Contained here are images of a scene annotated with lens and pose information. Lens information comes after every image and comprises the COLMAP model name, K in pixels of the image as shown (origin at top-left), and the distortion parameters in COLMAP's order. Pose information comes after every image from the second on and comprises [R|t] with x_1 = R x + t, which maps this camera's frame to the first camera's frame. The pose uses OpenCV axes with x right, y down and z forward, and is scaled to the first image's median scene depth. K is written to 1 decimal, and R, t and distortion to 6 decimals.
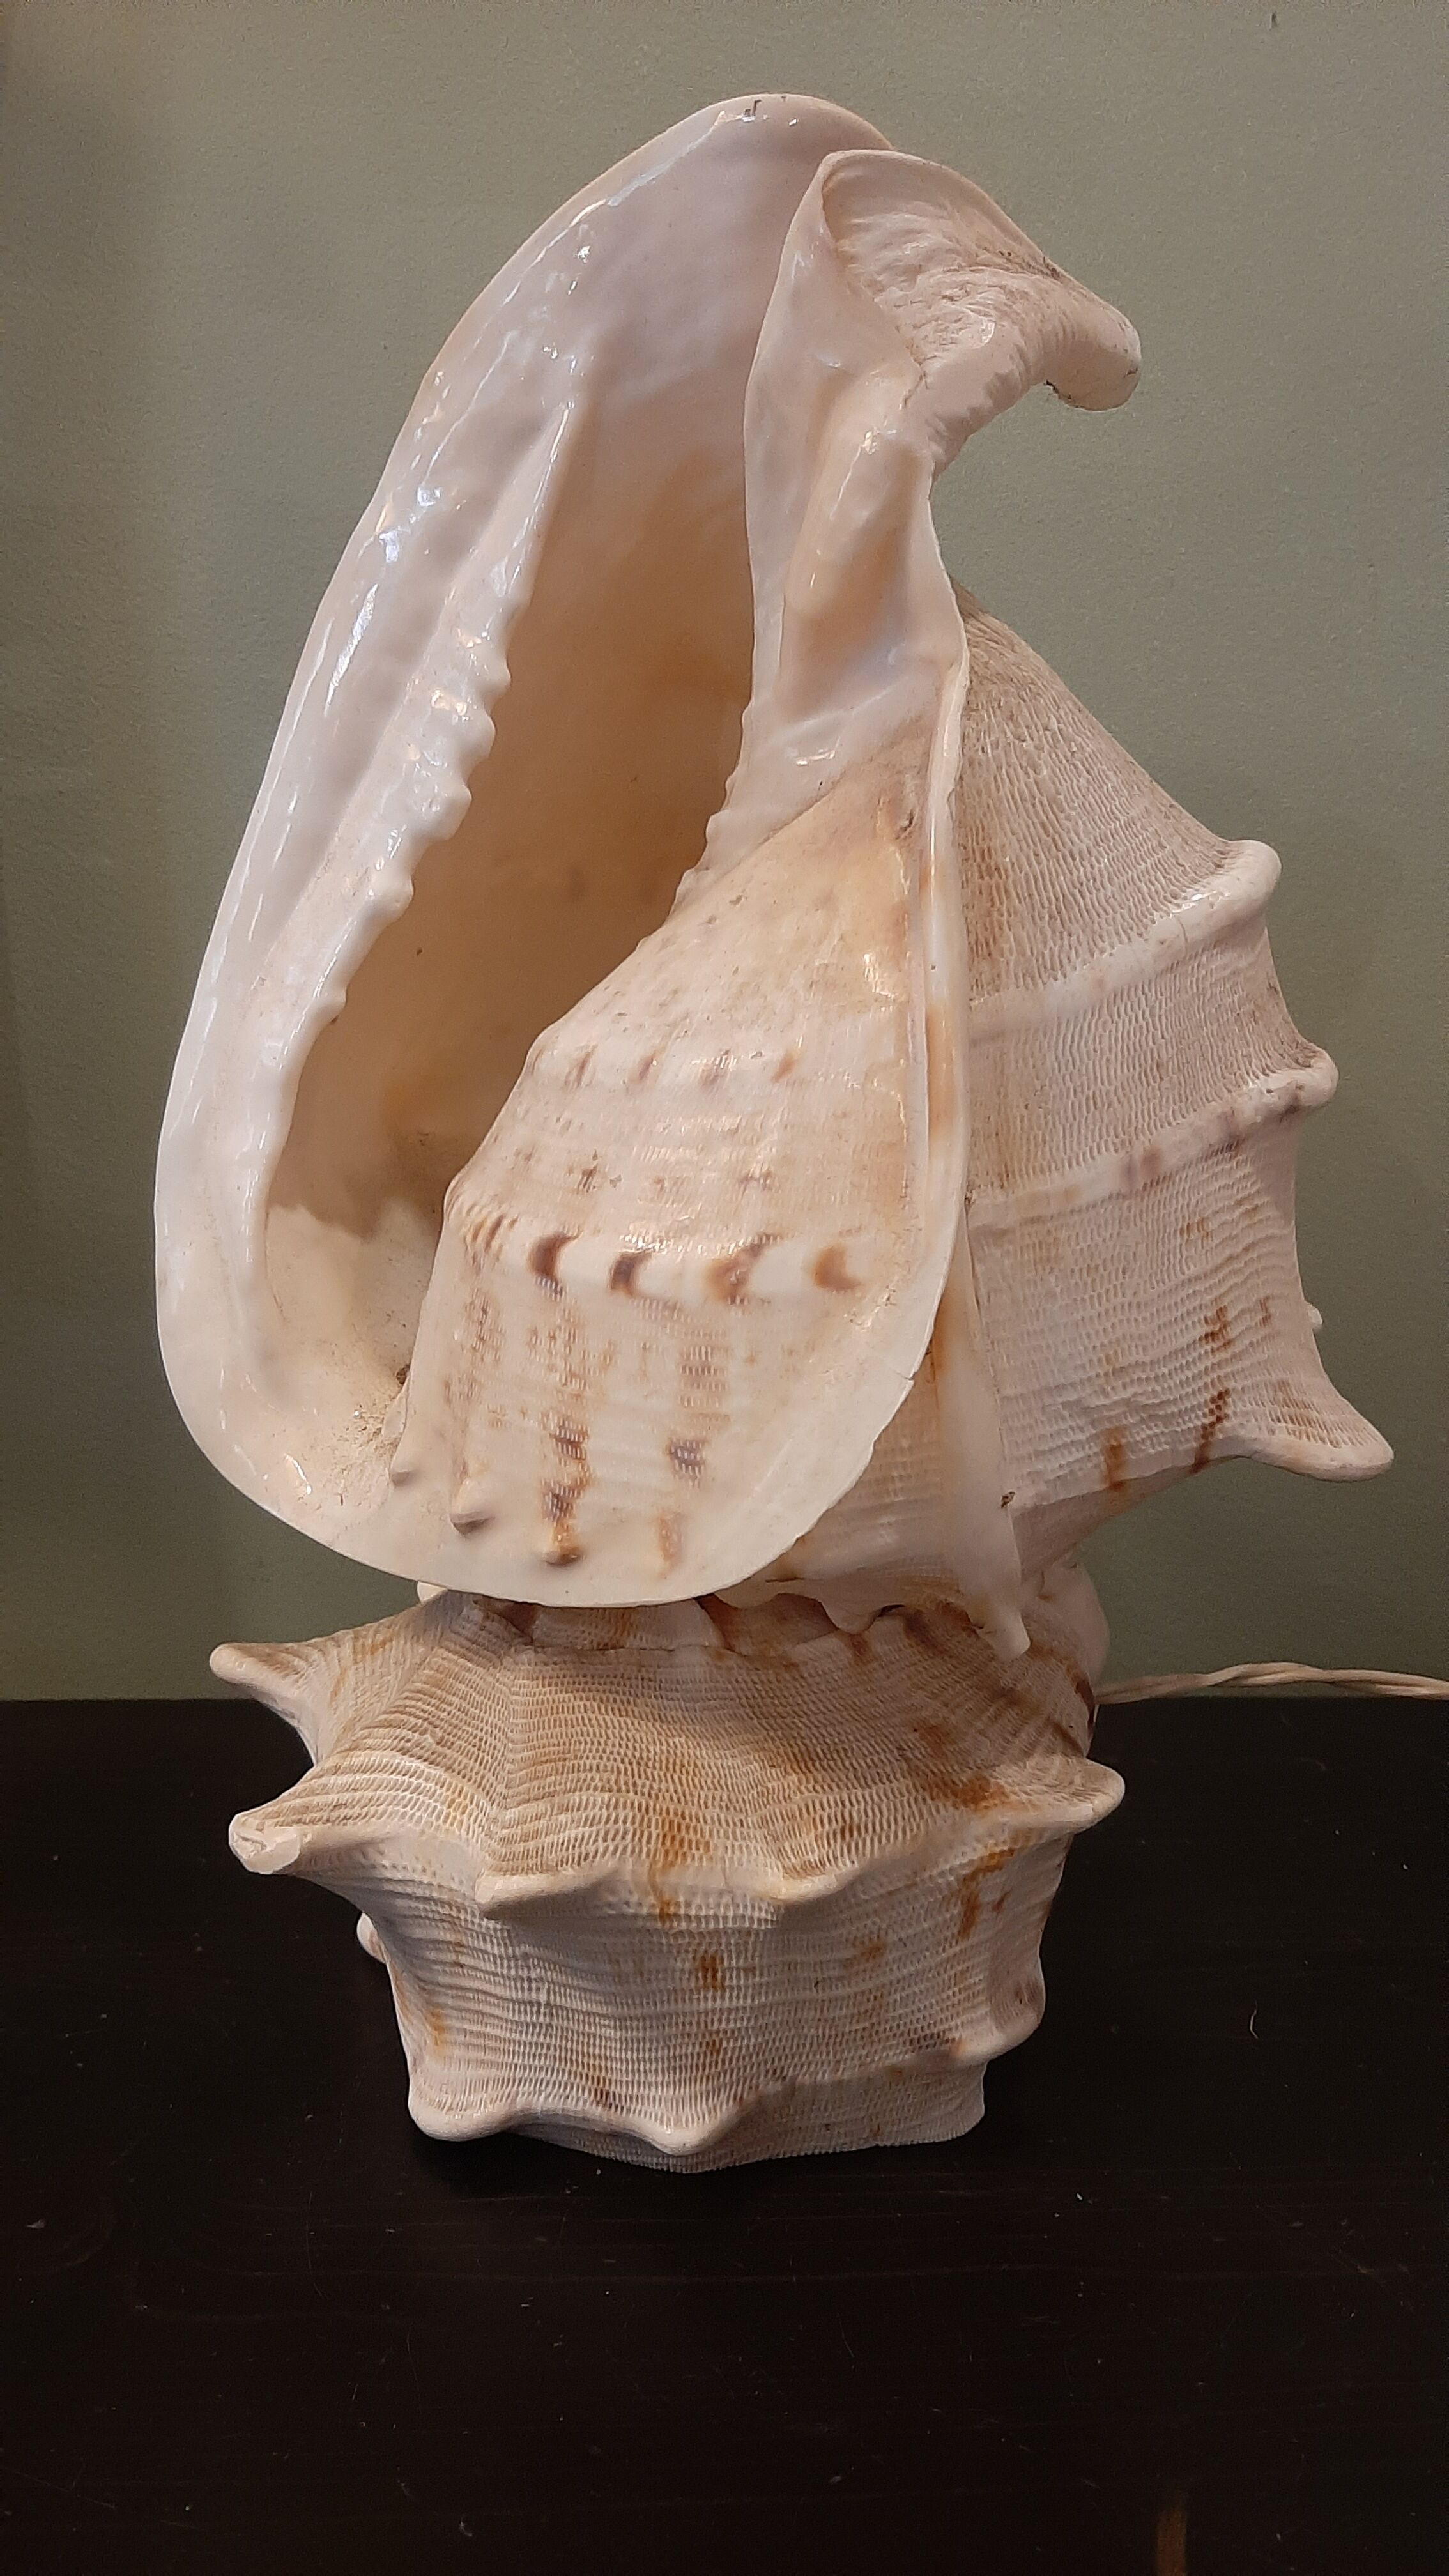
lens RADIAL K [[2050.6, 0, 724.5], [0, 2050.6, 1288.0], [0, 0, 1]] dist [0.113726, -0.002914]
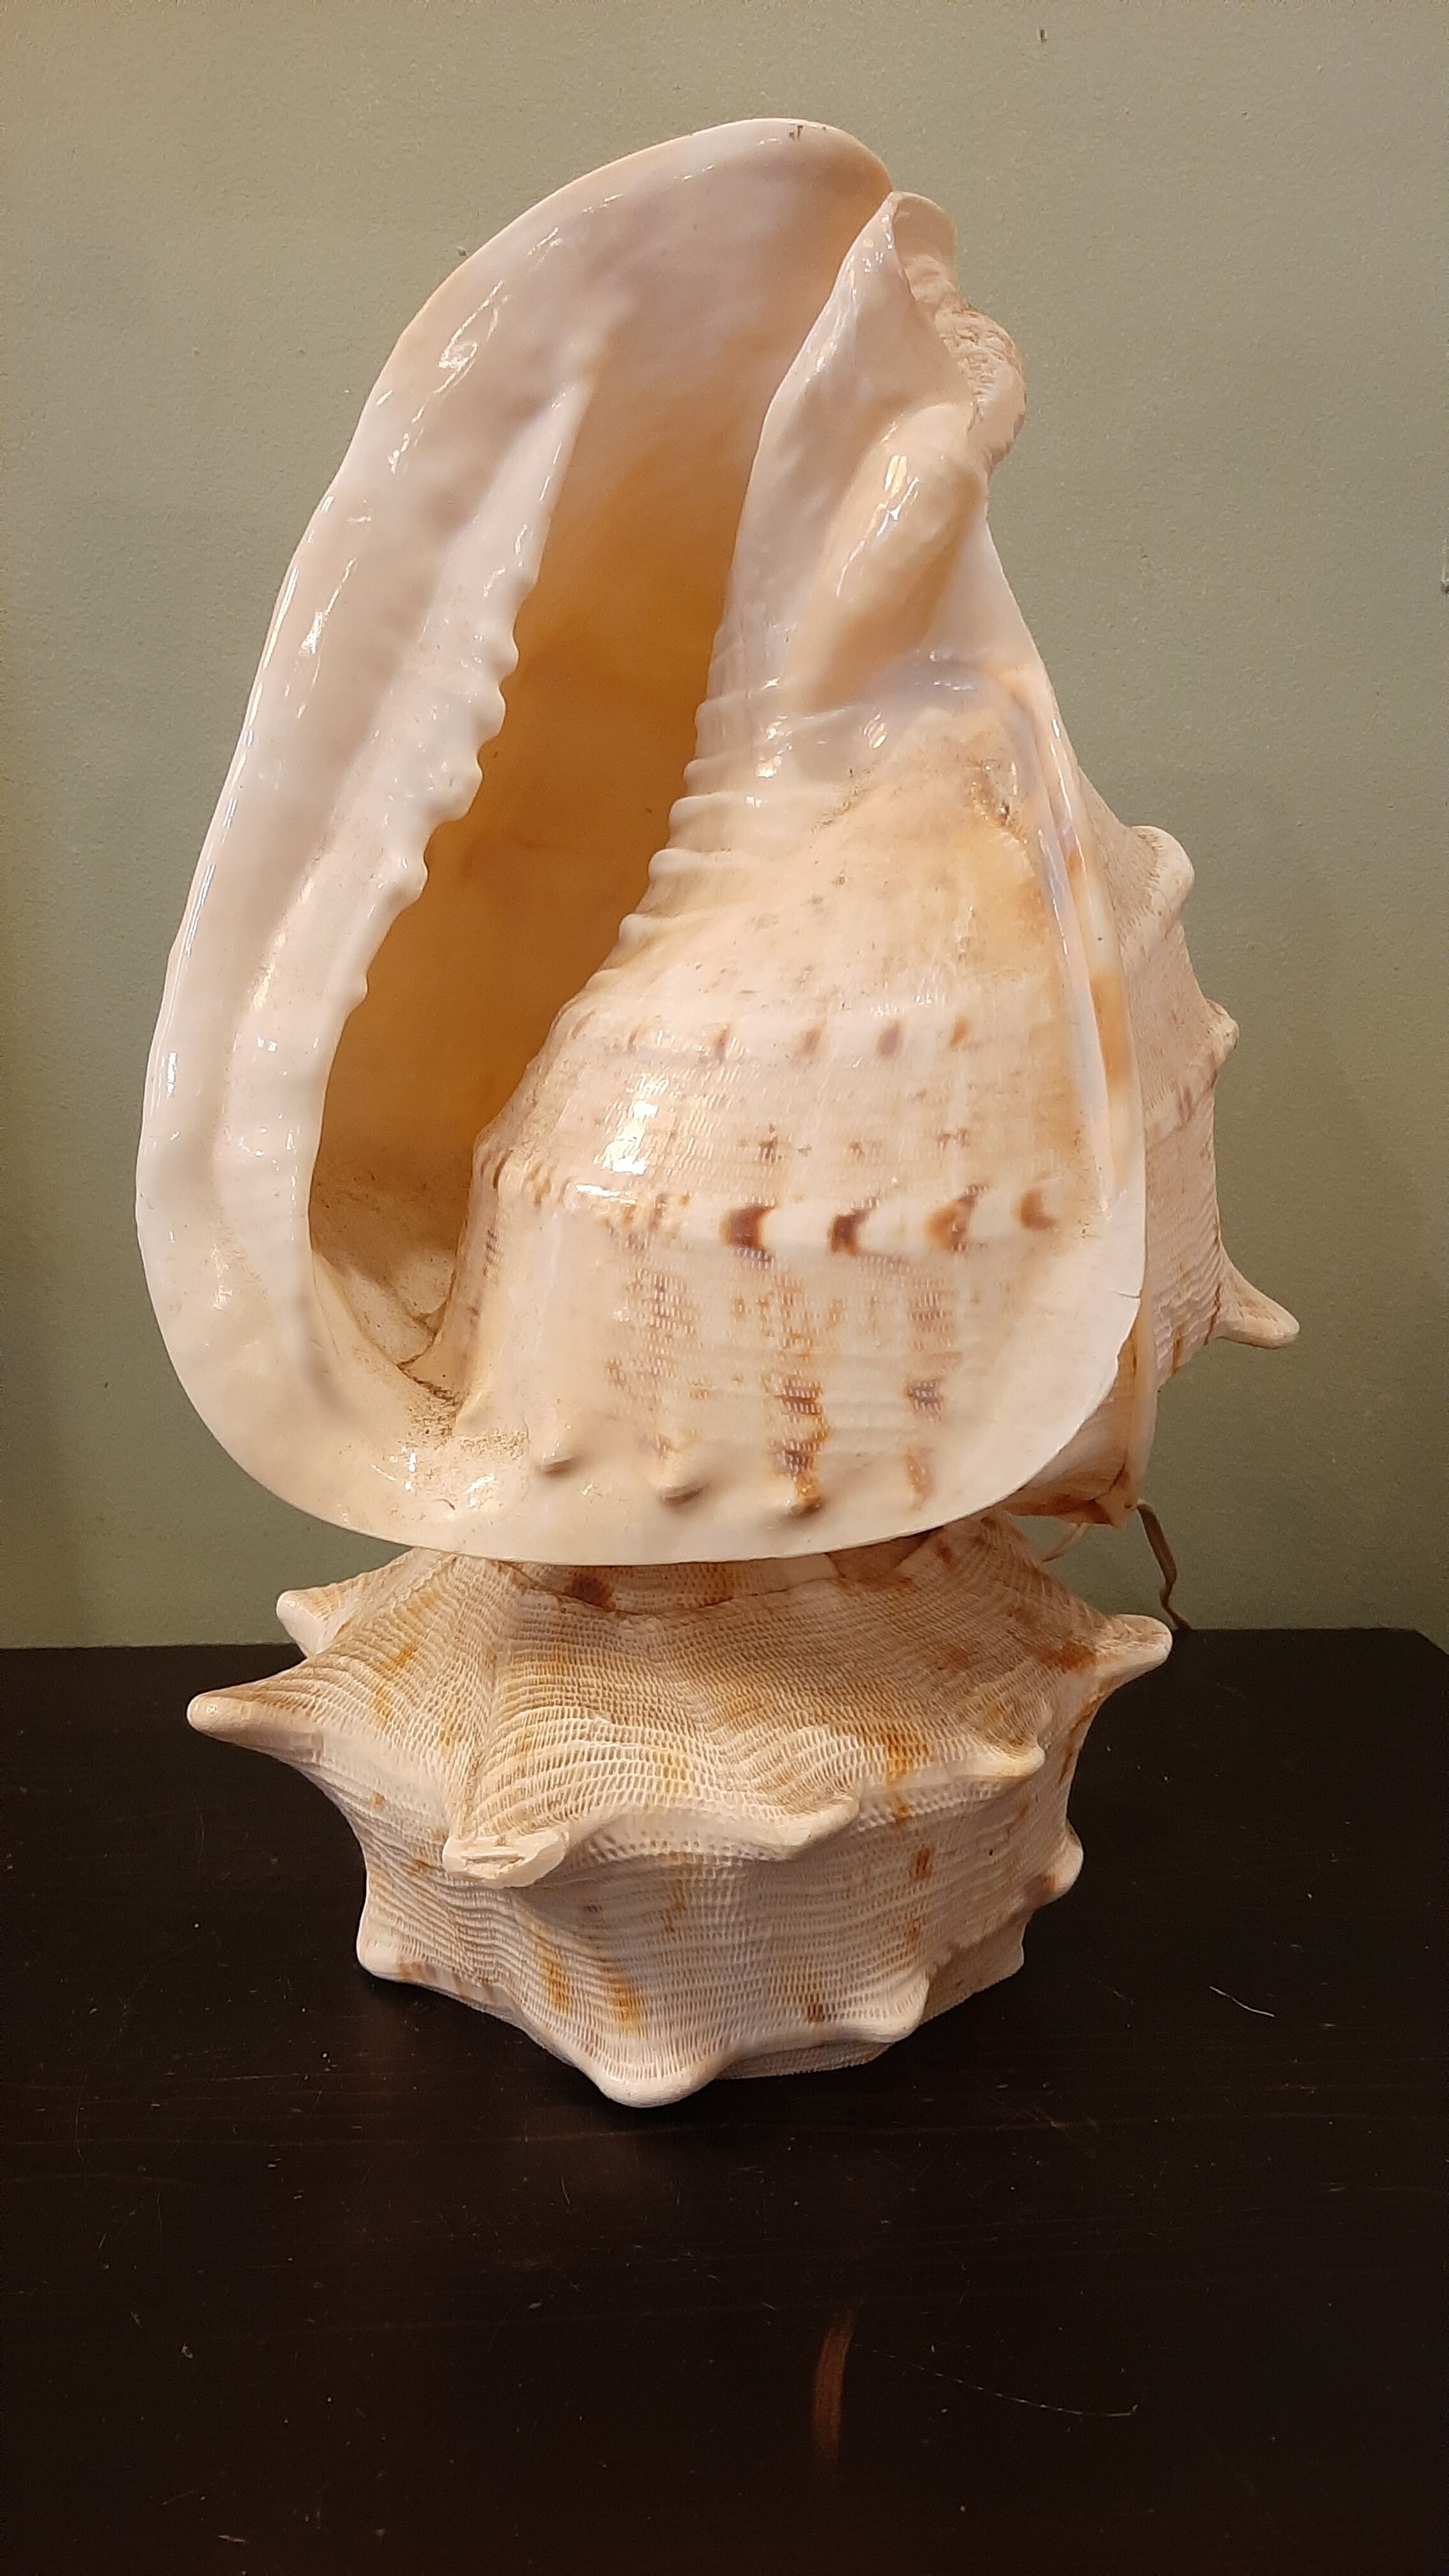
lens RADIAL K [[2050.6, 0, 724.5], [0, 2050.6, 1288.0], [0, 0, 1]] dist [0.113726, -0.002914]
pose [[0.852743, -0.110684, 0.510469, -0.636398], [0.101358, 0.993779, 0.046159, -0.034317], [-0.512402, 0.012378, 0.858656, 0.115411]]
